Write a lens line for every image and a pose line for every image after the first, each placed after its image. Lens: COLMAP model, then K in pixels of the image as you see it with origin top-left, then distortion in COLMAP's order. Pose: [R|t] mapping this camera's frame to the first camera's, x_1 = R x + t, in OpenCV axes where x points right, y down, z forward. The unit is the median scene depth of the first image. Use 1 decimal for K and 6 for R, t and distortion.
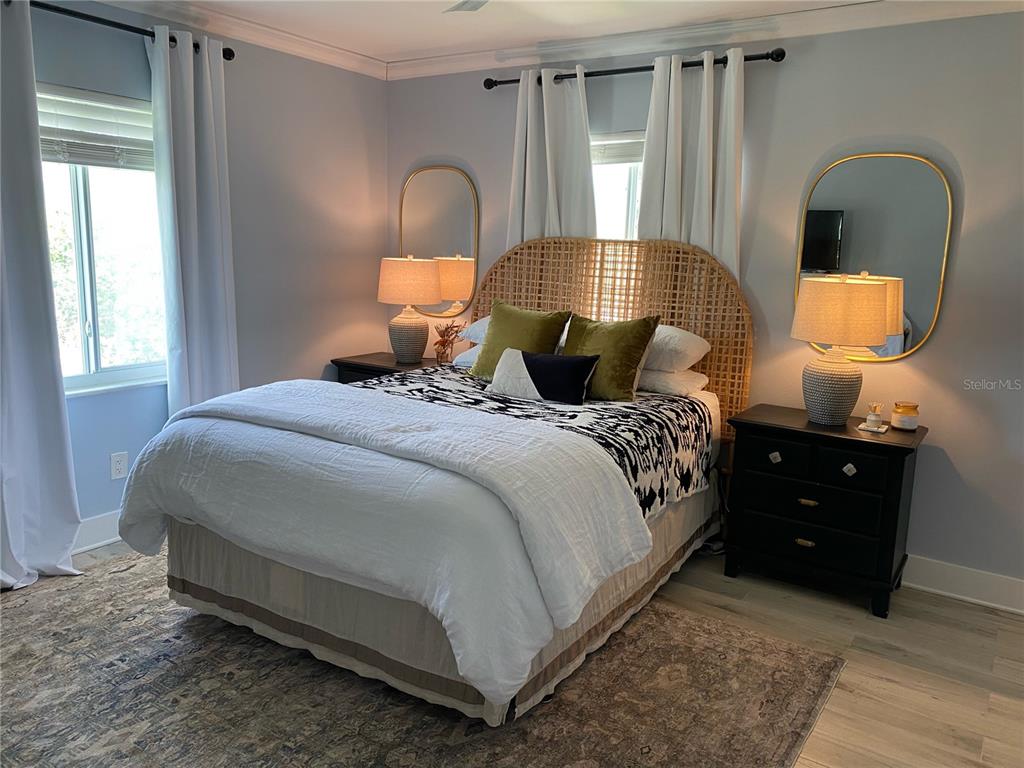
lens RADIAL K [[779.5, 0, 519.8], [0, 779.5, 386.3], [0, 0, 1]] dist [-0.002706, 0.016417]
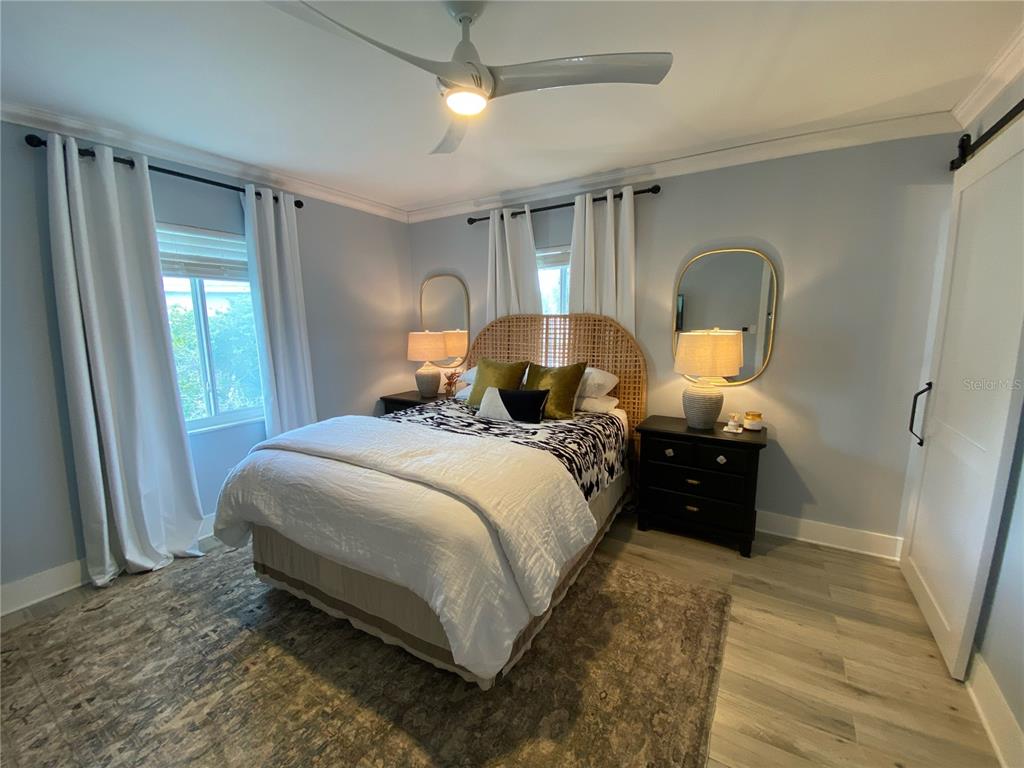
lens RADIAL K [[416.9, 0, 510.1], [0, 416.9, 387.0], [0, 0, 1]] dist [0.002135, -0.010357]
pose [[0.998751, -0.044858, 0.022019, 0.009414], [0.045517, 0.998501, -0.030405, -0.025596], [-0.020622, 0.031369, 0.999295, 0.207777]]
